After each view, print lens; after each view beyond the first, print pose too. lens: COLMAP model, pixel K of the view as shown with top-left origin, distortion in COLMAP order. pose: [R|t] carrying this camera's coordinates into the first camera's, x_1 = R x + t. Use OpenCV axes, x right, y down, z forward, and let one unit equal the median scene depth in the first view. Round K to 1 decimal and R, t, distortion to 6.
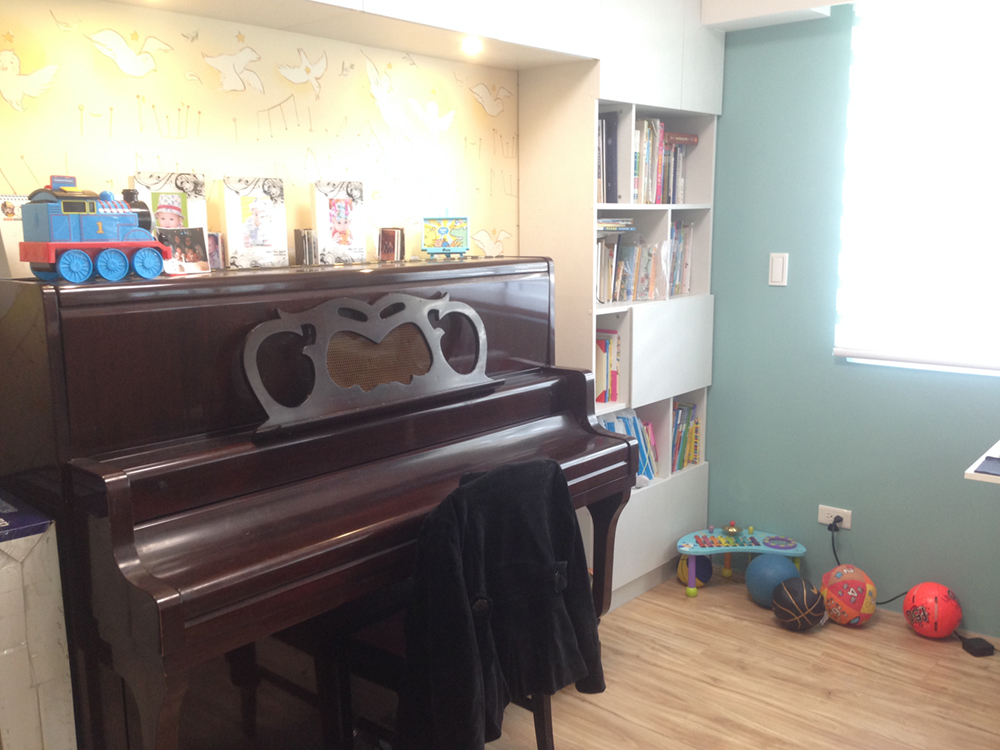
lens RADIAL K [[908.2, 0, 504.1], [0, 908.2, 381.7], [0, 0, 1]] dist [0.128671, -0.216380]
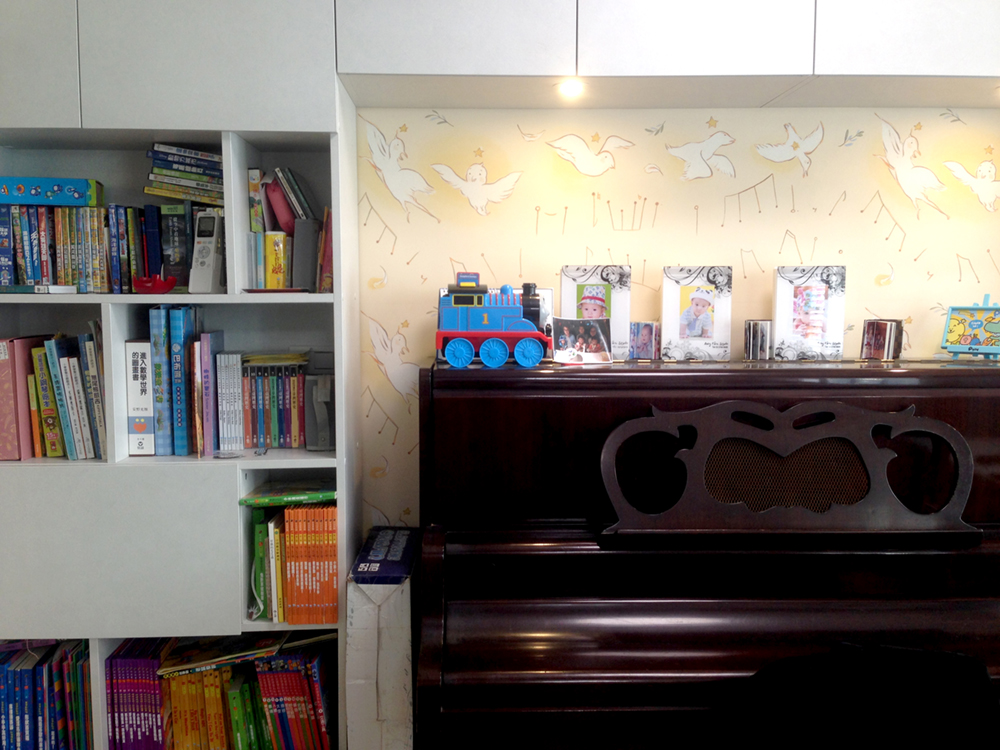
lens RADIAL K [[908.2, 0, 504.1], [0, 908.2, 381.7], [0, 0, 1]] dist [0.128671, -0.216380]
pose [[0.681980, 0.076749, -0.727333, 0.286137], [-0.135482, 0.990524, -0.022513, -0.055488], [0.718713, 0.113894, 0.685916, 0.221860]]
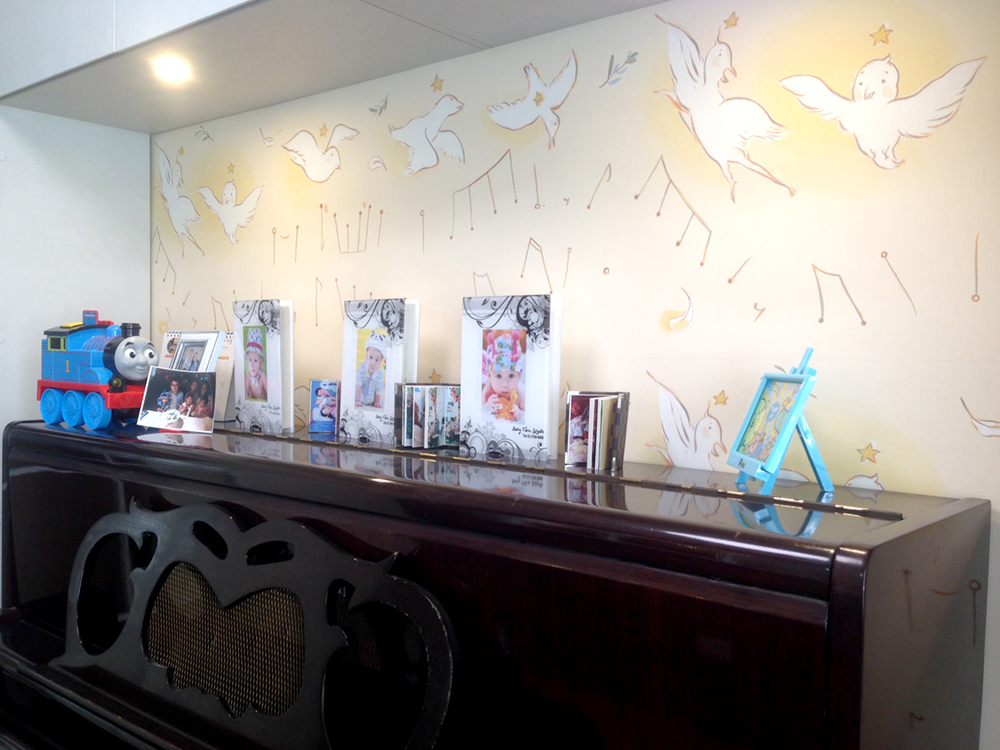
lens RADIAL K [[915.1, 0, 500.0], [0, 915.1, 375.0], [0, 0, 1]] dist [0.137628, -0.239266]
pose [[0.022719, 0.030387, -0.999280, 0.358189], [-0.198315, 0.979812, 0.025286, -0.203862], [0.979875, 0.197597, 0.028286, 1.074222]]
